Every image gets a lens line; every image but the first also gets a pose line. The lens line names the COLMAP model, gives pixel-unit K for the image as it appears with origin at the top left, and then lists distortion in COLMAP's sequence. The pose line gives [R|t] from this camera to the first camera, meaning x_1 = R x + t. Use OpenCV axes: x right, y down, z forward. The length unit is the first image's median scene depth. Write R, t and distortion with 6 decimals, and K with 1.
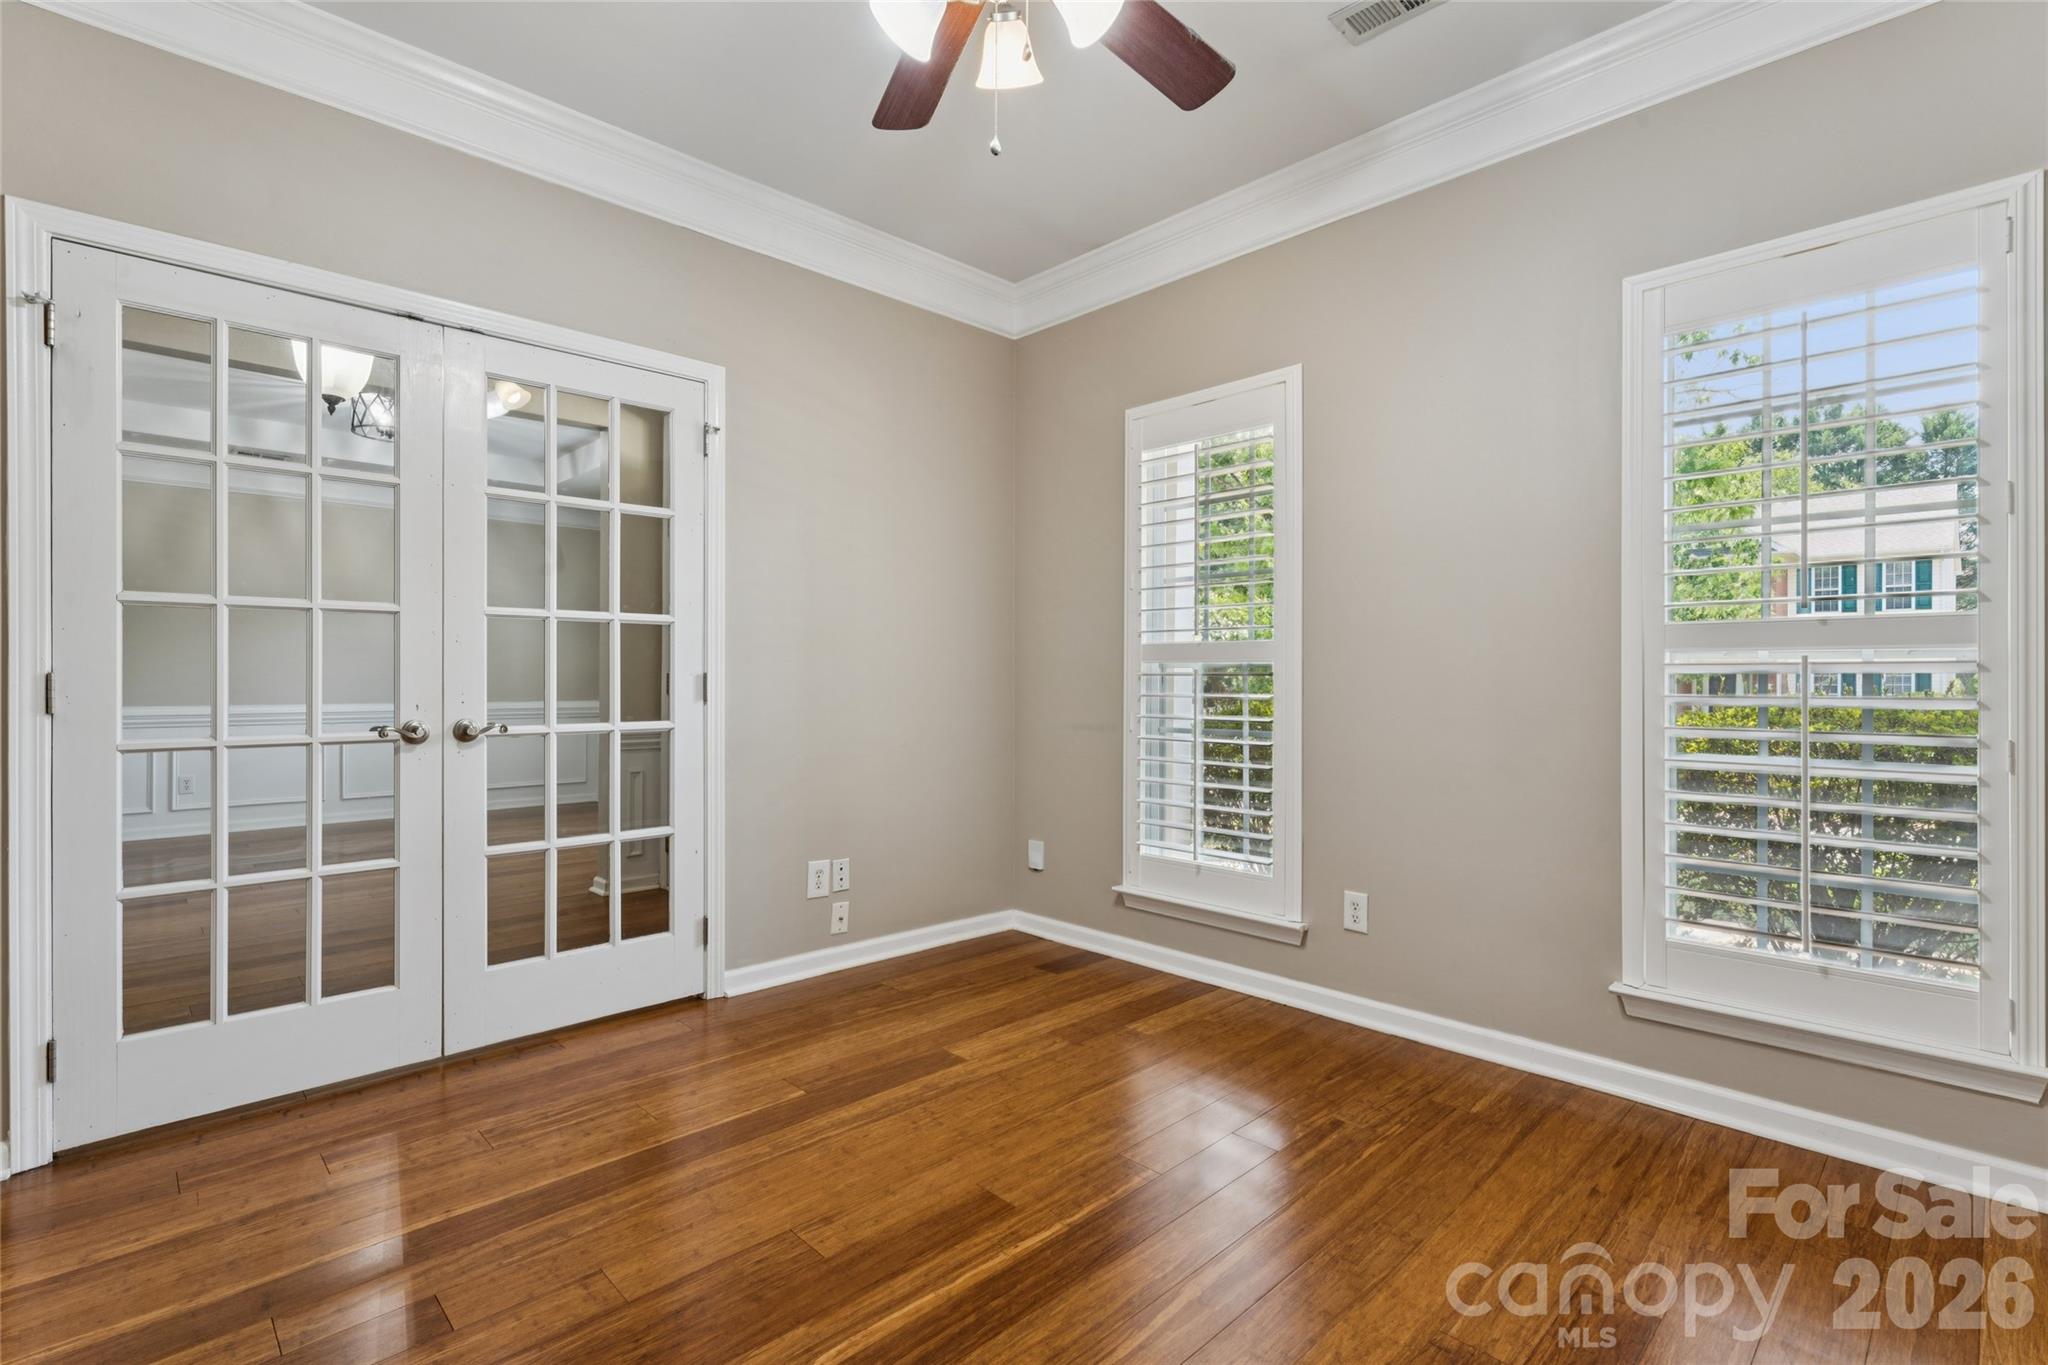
lens RADIAL K [[950.6, 0, 1028.1], [0, 950.6, 681.7], [0, 0, 1]] dist [0.000581, -0.000745]
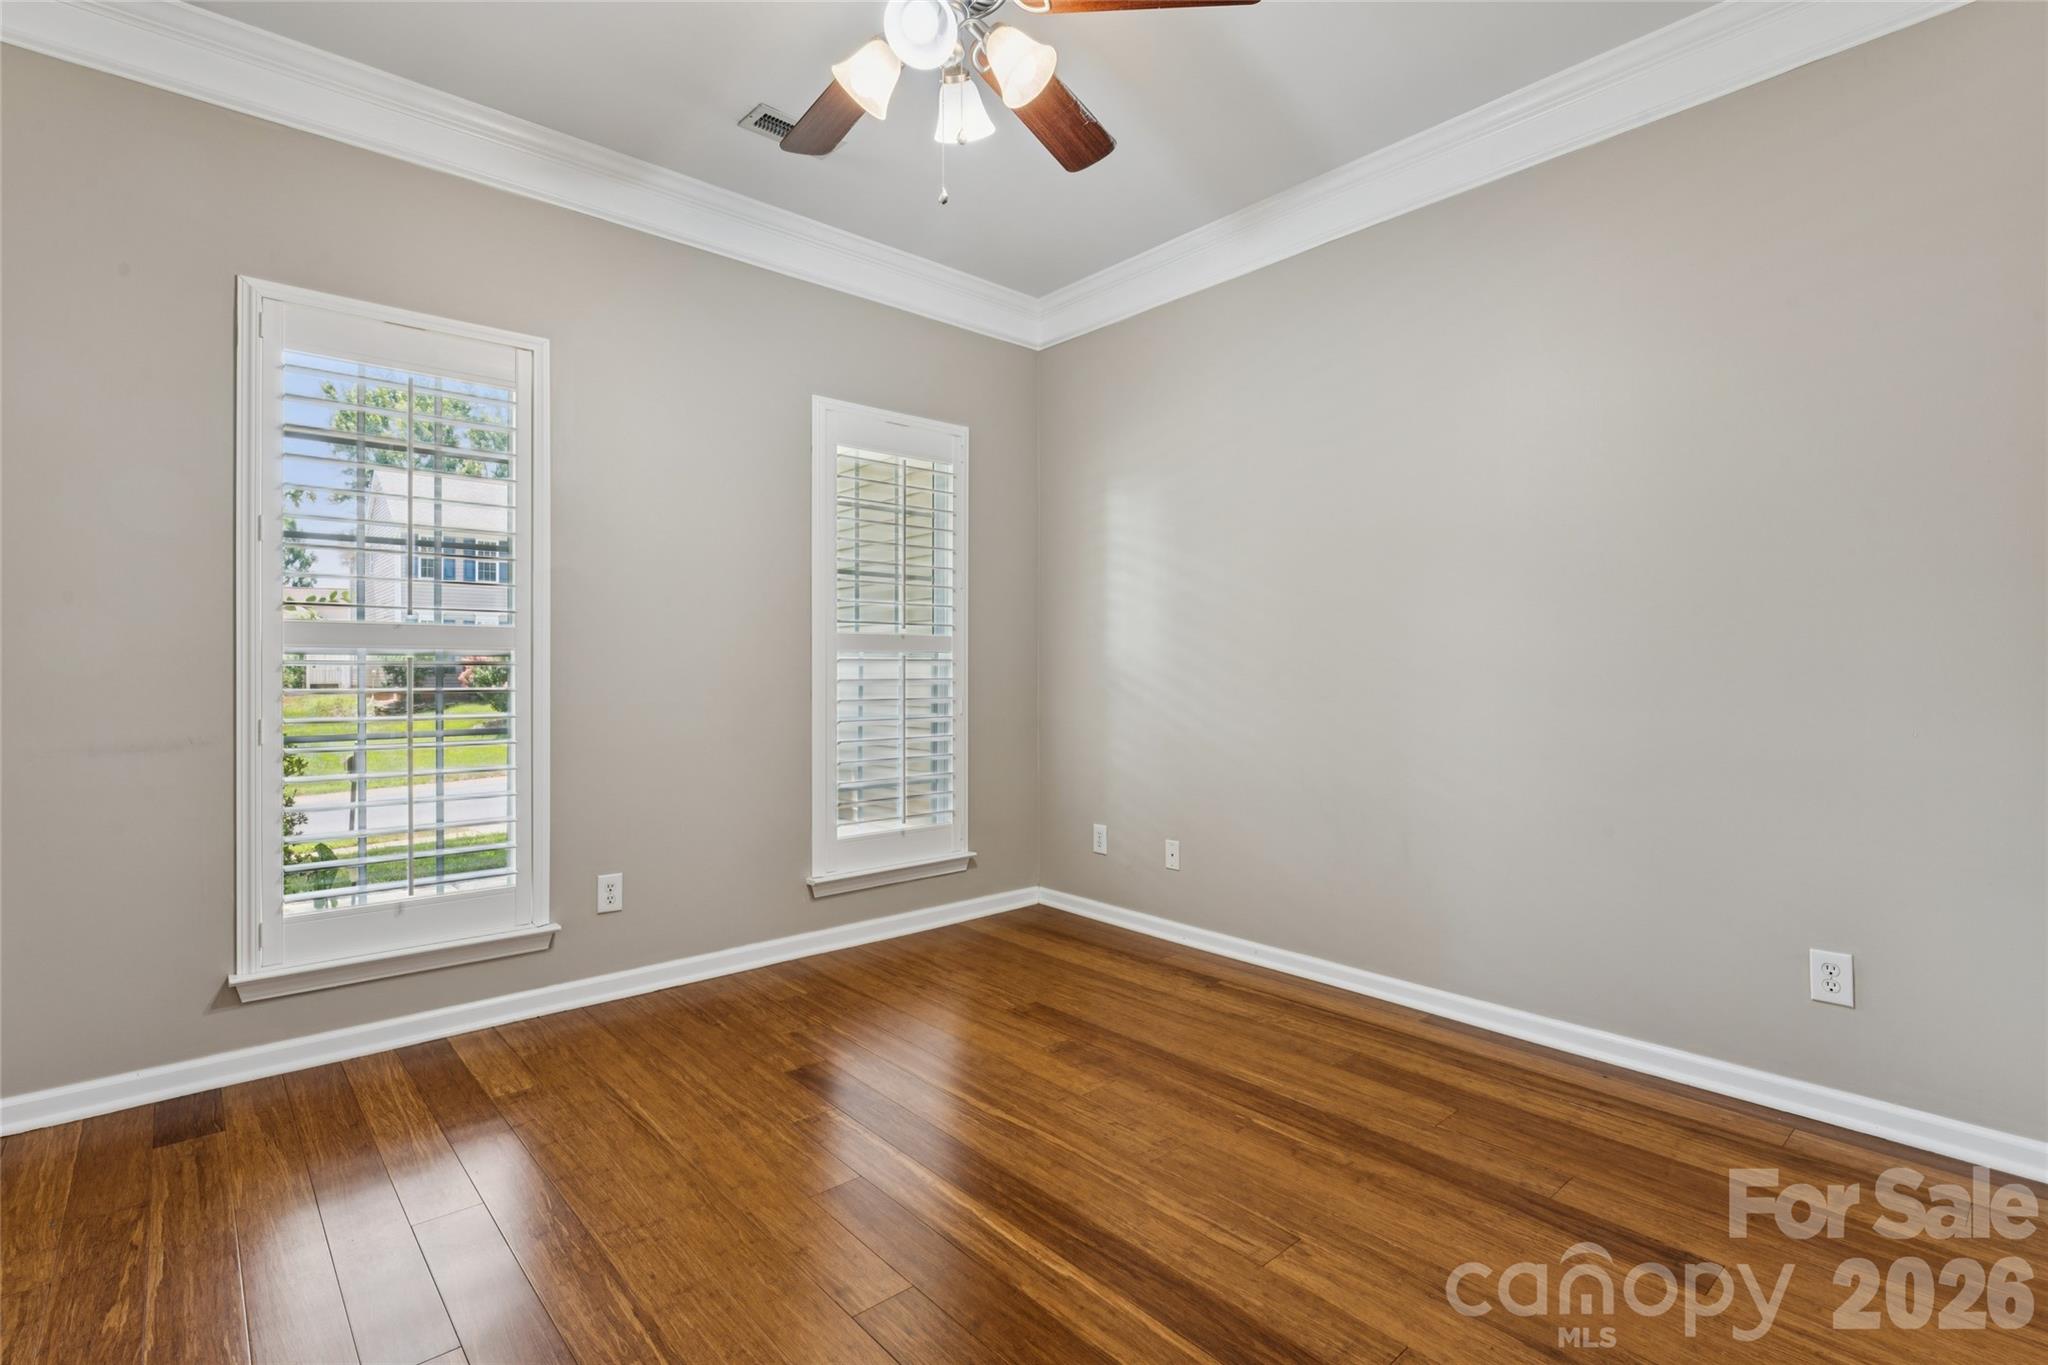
lens RADIAL K [[950.6, 0, 1027.8], [0, 950.6, 671.4], [0, 0, 1]] dist [0.000581, -0.000745]
pose [[0.050378, -0.004390, 0.998721, -0.678090], [0.006077, 0.999973, 0.004089, -0.001799], [-0.998712, 0.005863, 0.050403, 0.497184]]
